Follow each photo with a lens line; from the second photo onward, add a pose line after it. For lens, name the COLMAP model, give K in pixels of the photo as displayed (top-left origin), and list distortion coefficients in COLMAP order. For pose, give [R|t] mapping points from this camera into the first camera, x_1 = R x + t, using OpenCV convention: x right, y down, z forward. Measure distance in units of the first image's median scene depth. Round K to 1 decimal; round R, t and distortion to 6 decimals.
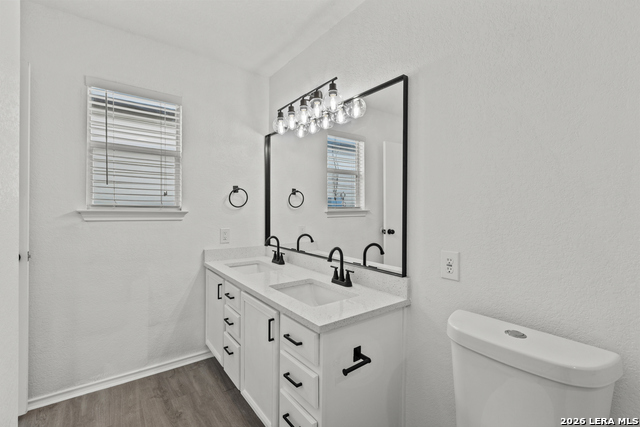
lens RADIAL K [[283.3, 0, 316.7], [0, 283.3, 209.4], [0, 0, 1]] dist [-0.000742, 0.000274]
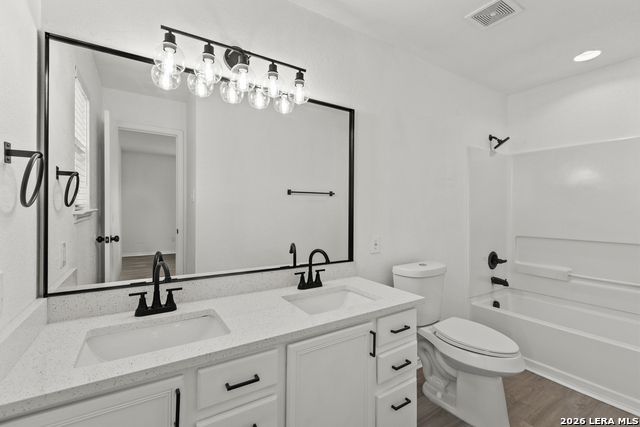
lens RADIAL K [[283.3, 0, 316.7], [0, 283.3, 209.4], [0, 0, 1]] dist [-0.000742, 0.000274]
pose [[0.067704, -0.010223, 0.997653, -0.883748], [-0.008375, 0.999906, 0.010815, -0.015916], [-0.997670, -0.009088, 0.067612, 0.918337]]
